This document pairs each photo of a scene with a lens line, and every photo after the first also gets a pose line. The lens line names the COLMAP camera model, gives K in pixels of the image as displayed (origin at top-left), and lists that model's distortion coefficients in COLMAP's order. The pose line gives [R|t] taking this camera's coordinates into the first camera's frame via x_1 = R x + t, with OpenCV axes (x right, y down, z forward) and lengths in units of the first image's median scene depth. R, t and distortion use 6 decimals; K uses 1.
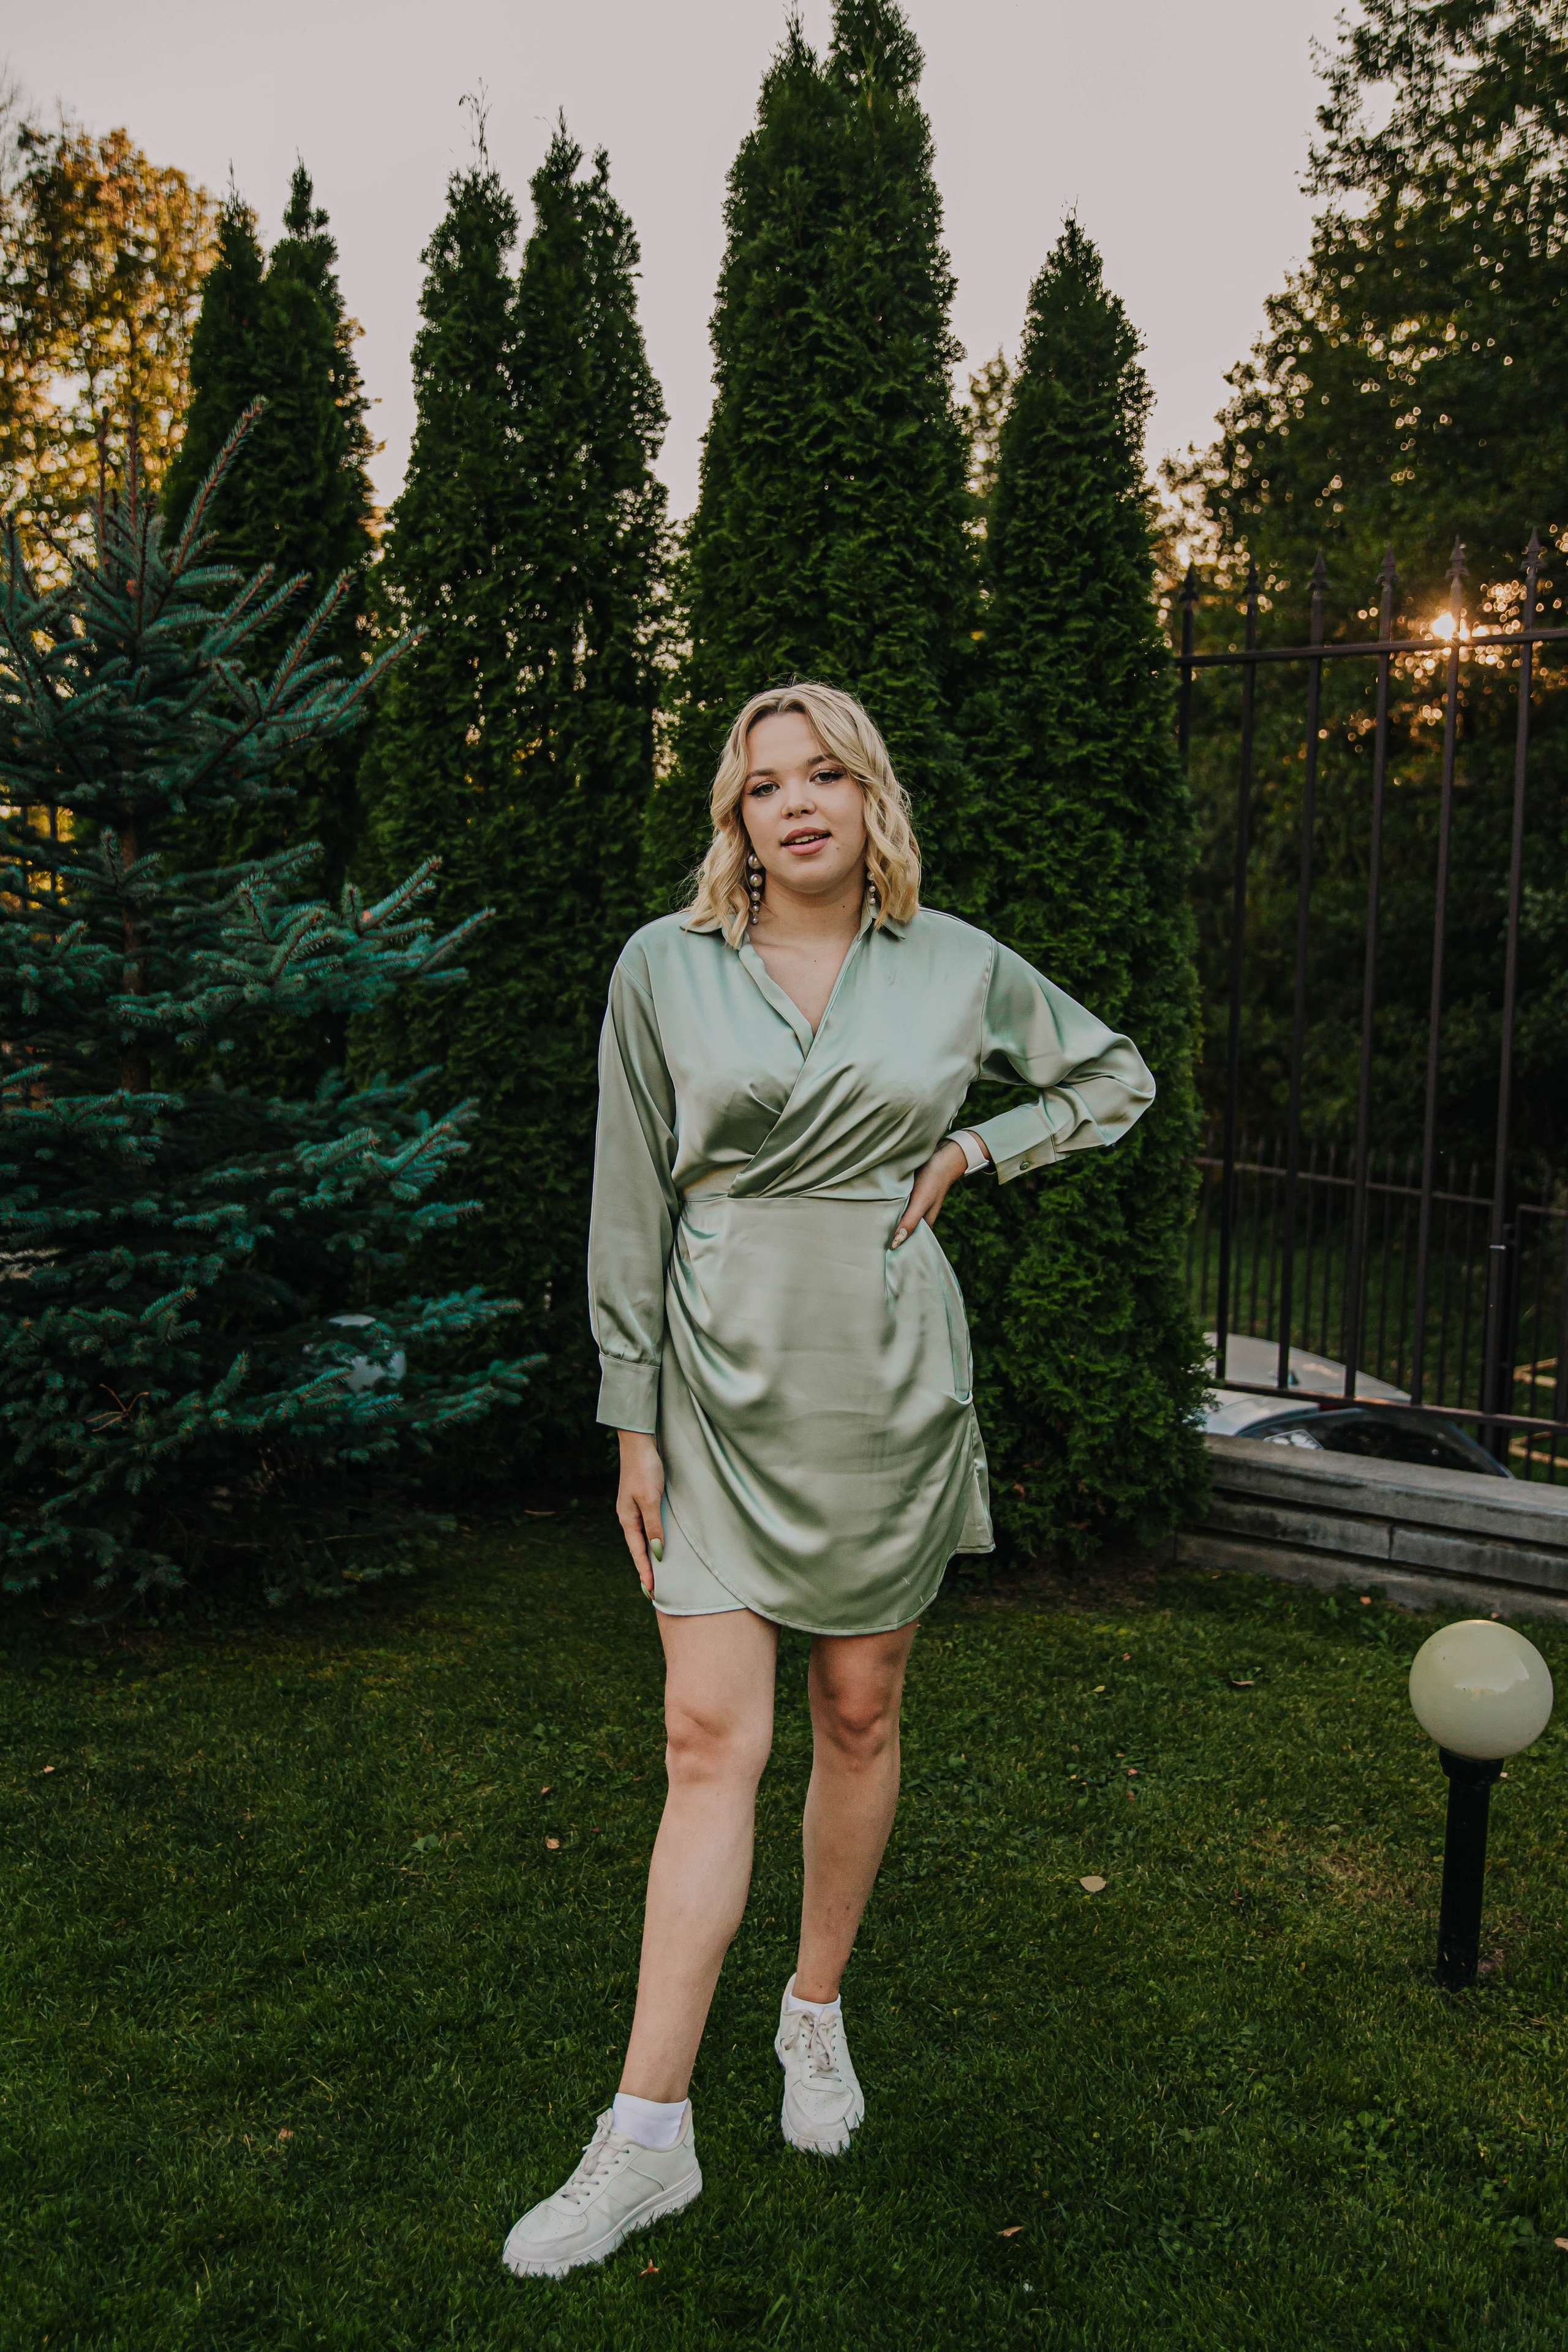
lens RADIAL K [[2203.1, 0, 788.3], [0, 2203.1, 1181.6], [0, 0, 1]] dist [-0.003383, -0.000922]
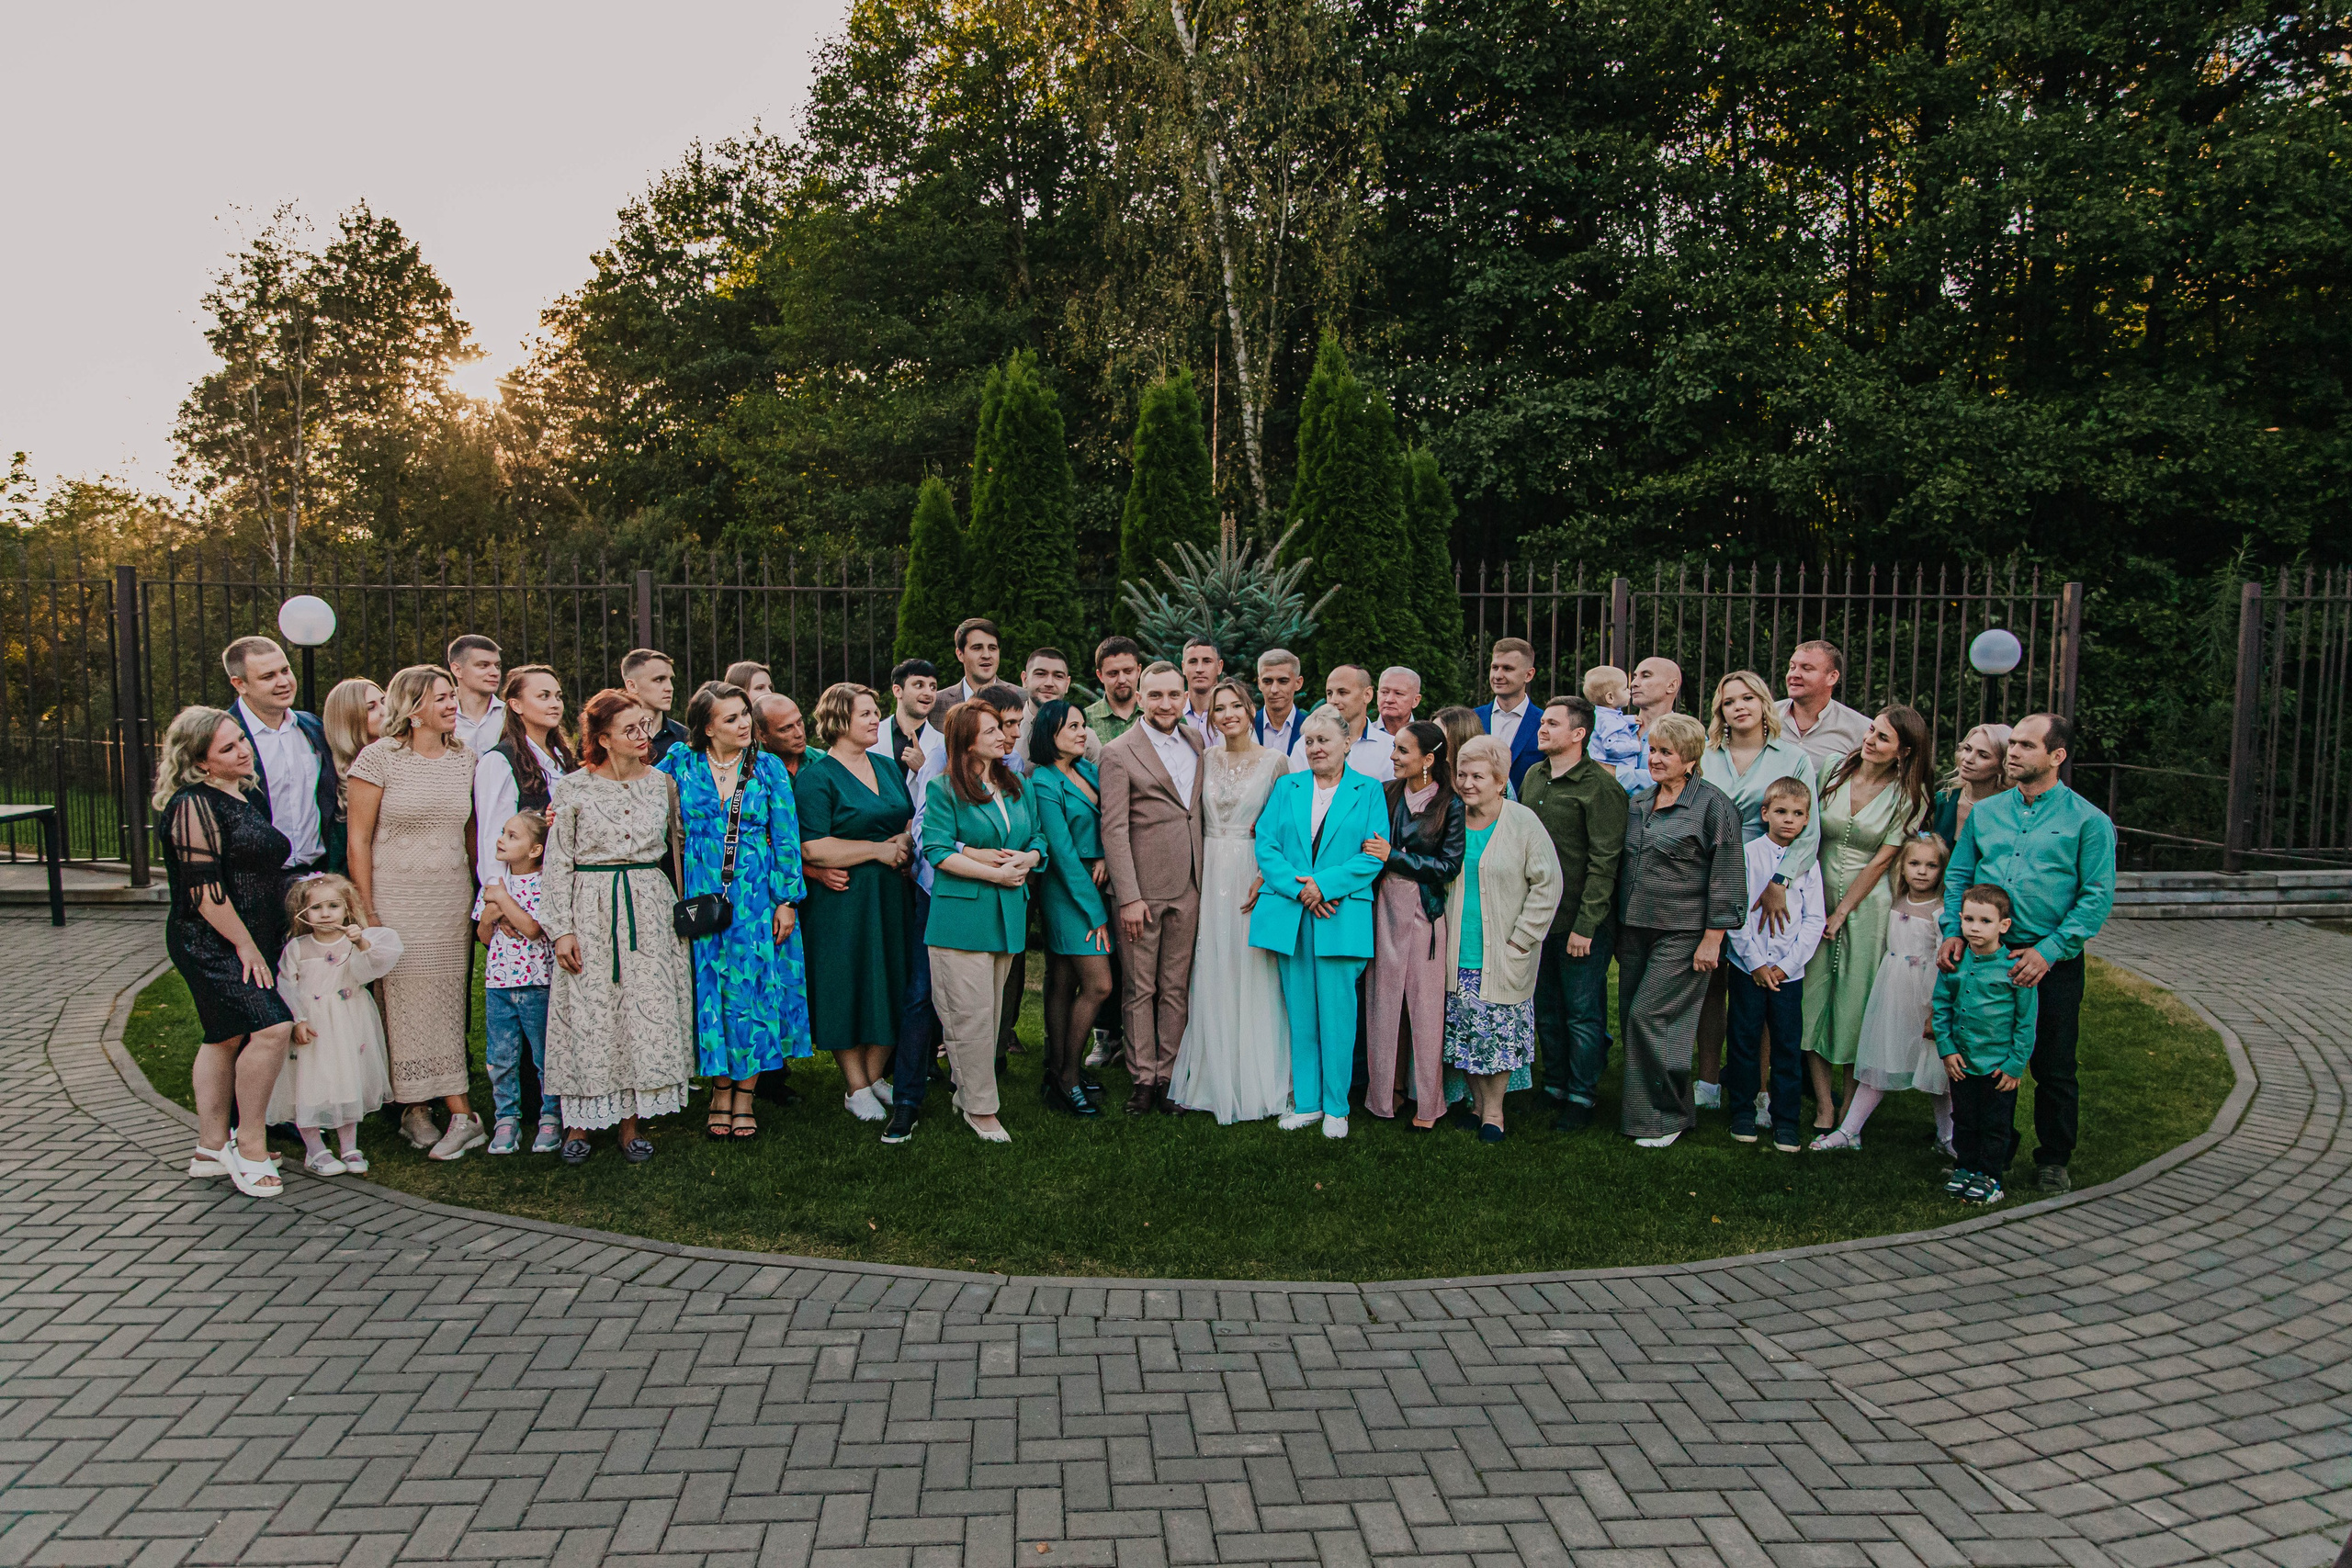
lens RADIAL K [[1570.4, 0, 1167.8], [0, 1570.4, 792.2], [0, 0, 1]] dist [-0.002859, -0.002261]
pose [[0.775976, -0.074677, 0.626326, -1.367850], [0.074892, 0.996851, 0.026070, -0.065515], [-0.626301, 0.026677, 0.779125, -0.330563]]
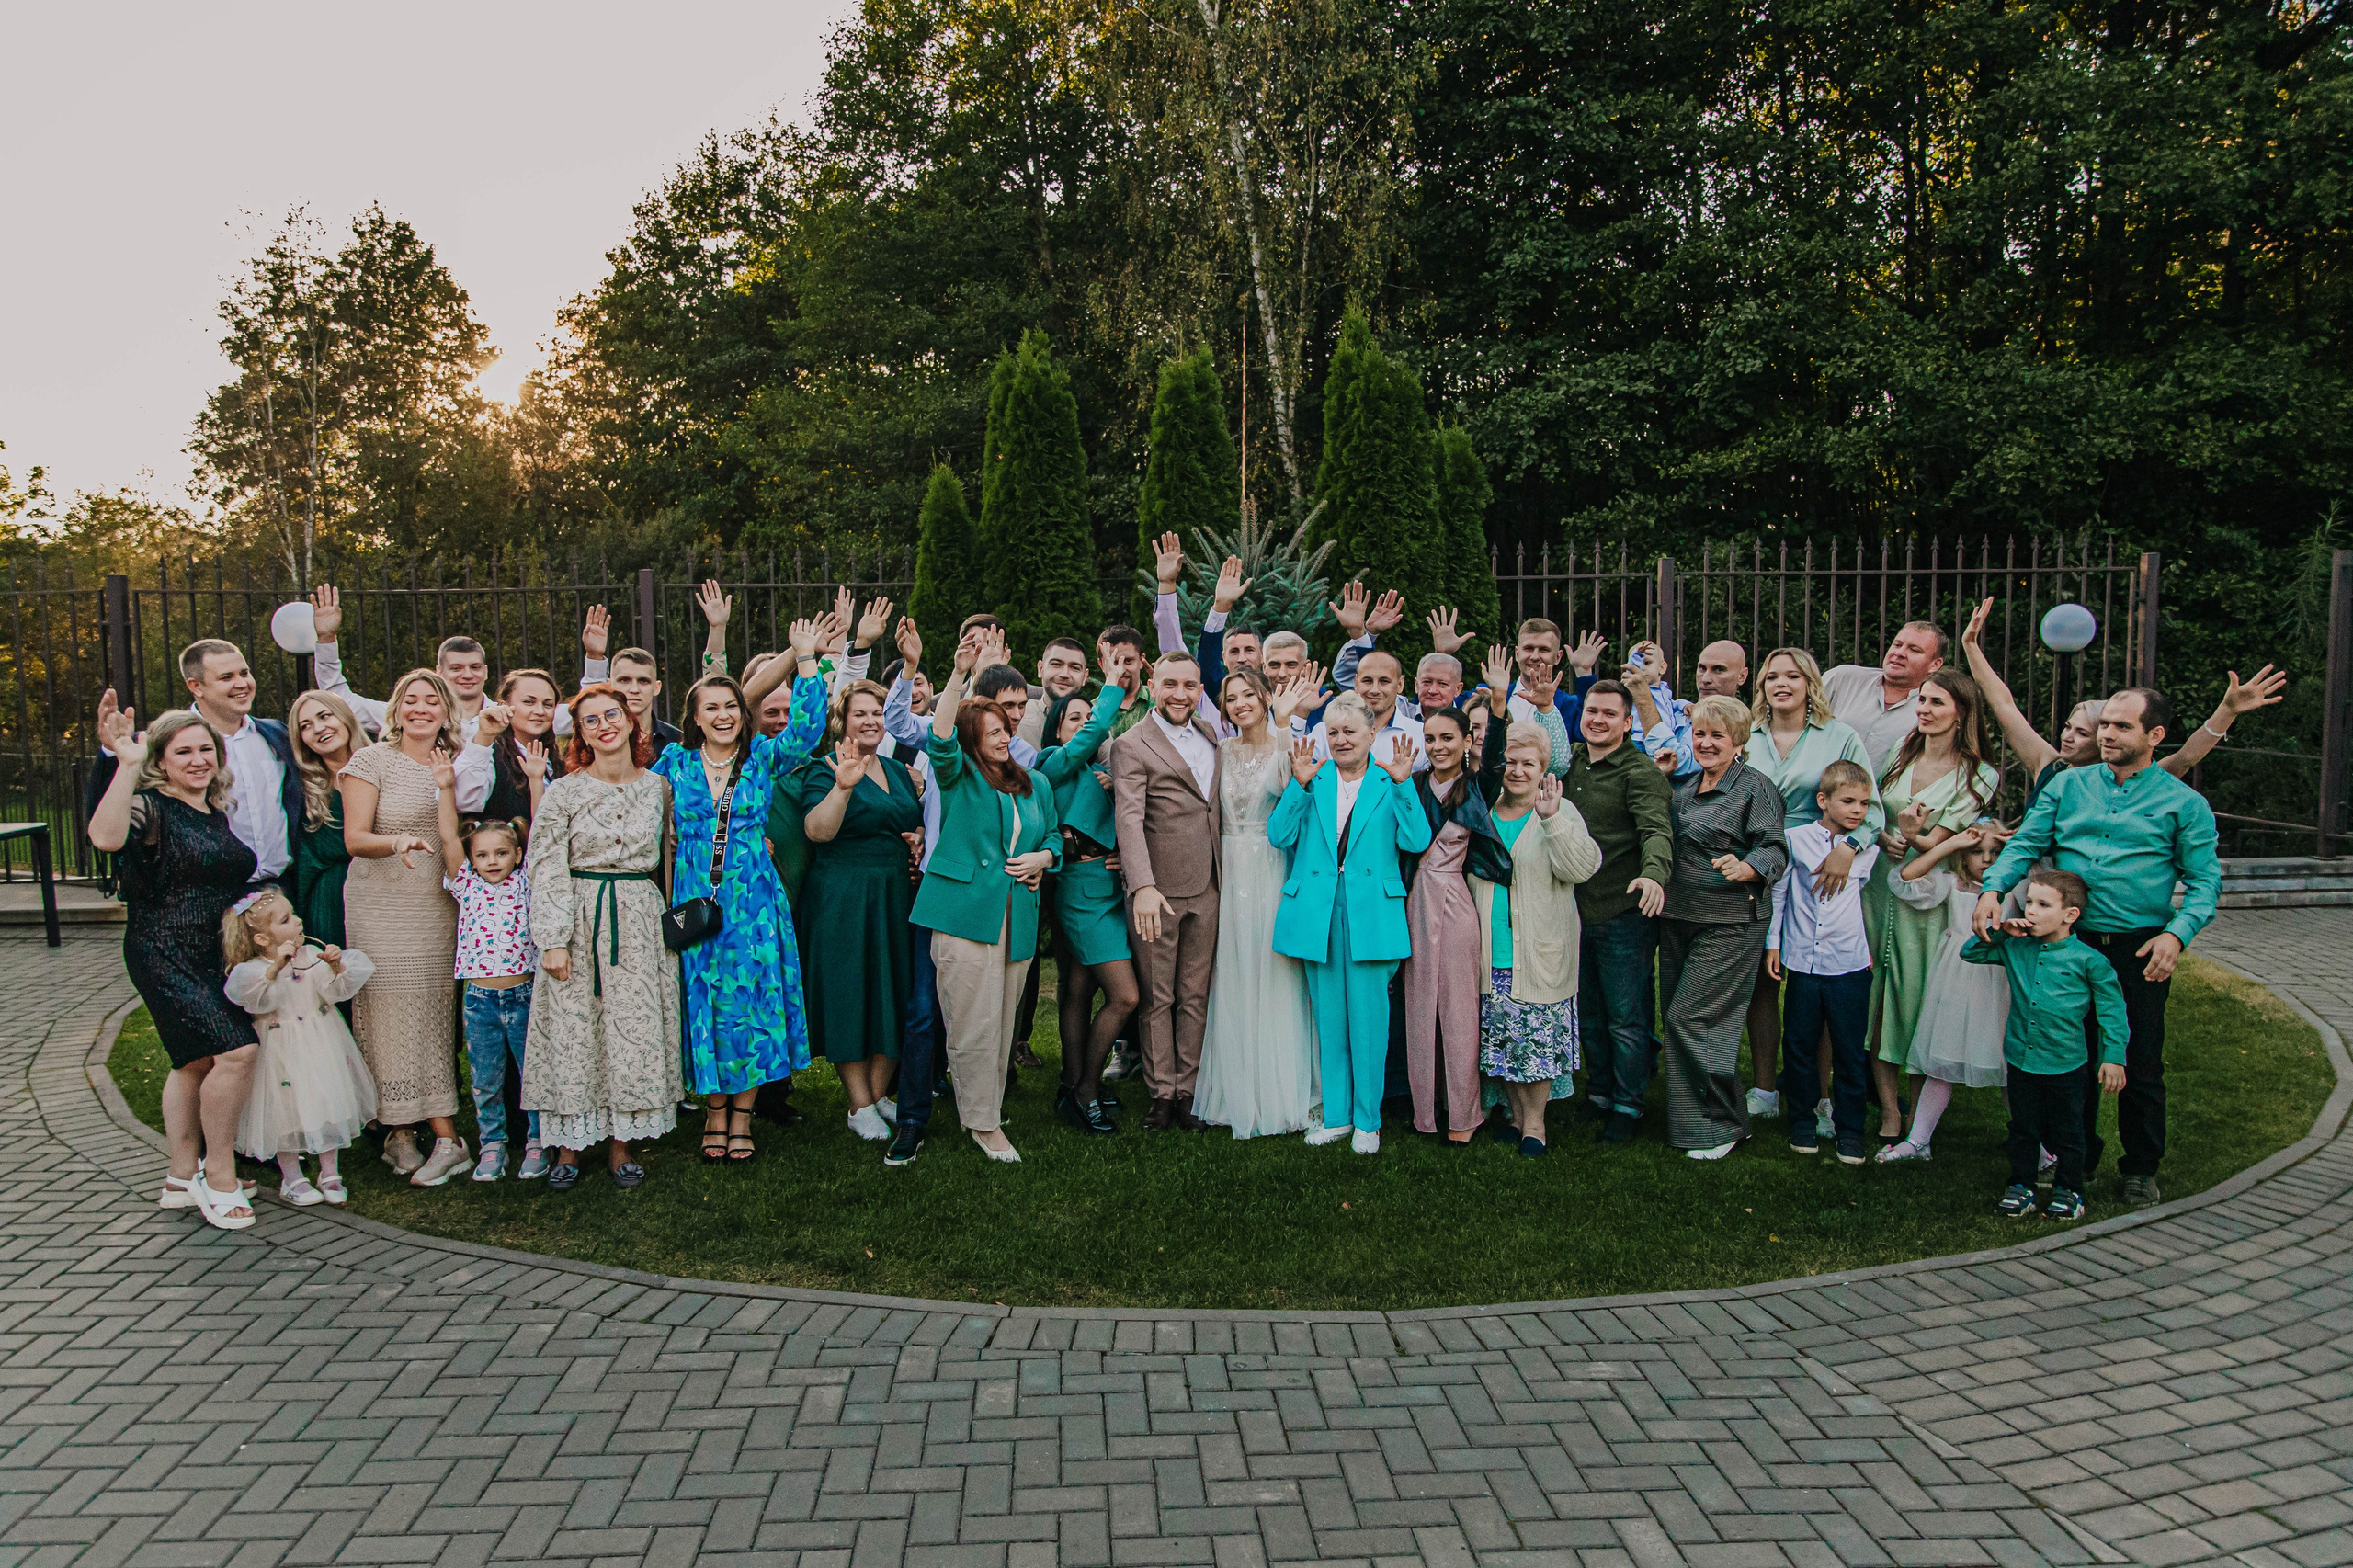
lens RADIAL K [[1612.8, 0, 1167.2], [0, 1612.8, 791.3], [0, 0, 1]] dist [-0.001980, -0.004621]
pose [[0.790514, -0.086804, 0.606261, -1.332224], [0.091697, 0.995522, 0.022973, -0.060627], [-0.605540, 0.037432, 0.794934, -0.314975]]
